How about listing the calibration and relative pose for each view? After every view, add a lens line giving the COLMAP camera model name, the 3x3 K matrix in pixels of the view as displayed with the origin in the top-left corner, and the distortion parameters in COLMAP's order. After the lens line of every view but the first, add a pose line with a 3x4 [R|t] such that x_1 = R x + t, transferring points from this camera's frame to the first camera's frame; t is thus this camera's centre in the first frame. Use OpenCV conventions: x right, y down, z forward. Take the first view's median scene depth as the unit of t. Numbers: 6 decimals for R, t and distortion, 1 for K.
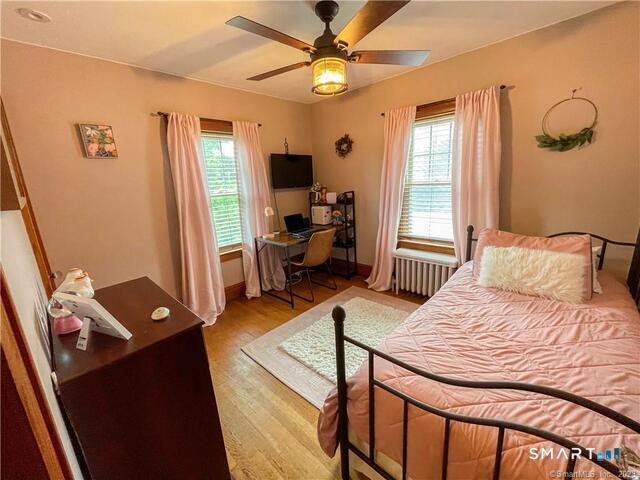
lens RADIAL K [[259.3, 0, 320.0], [0, 259.3, 240.0], [0, 0, 1]] dist [-0.005126, 0.000493]
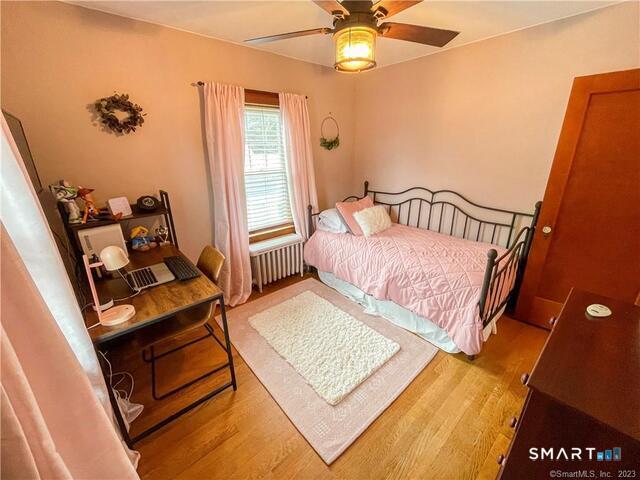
lens RADIAL K [[259.3, 0, 320.0], [0, 259.3, 240.0], [0, 0, 1]] dist [-0.005126, 0.000493]
pose [[0.107388, -0.278573, 0.954392, -0.612874], [0.240707, 0.938670, 0.246900, -0.175800], [-0.964639, 0.203215, 0.167856, 0.694811]]
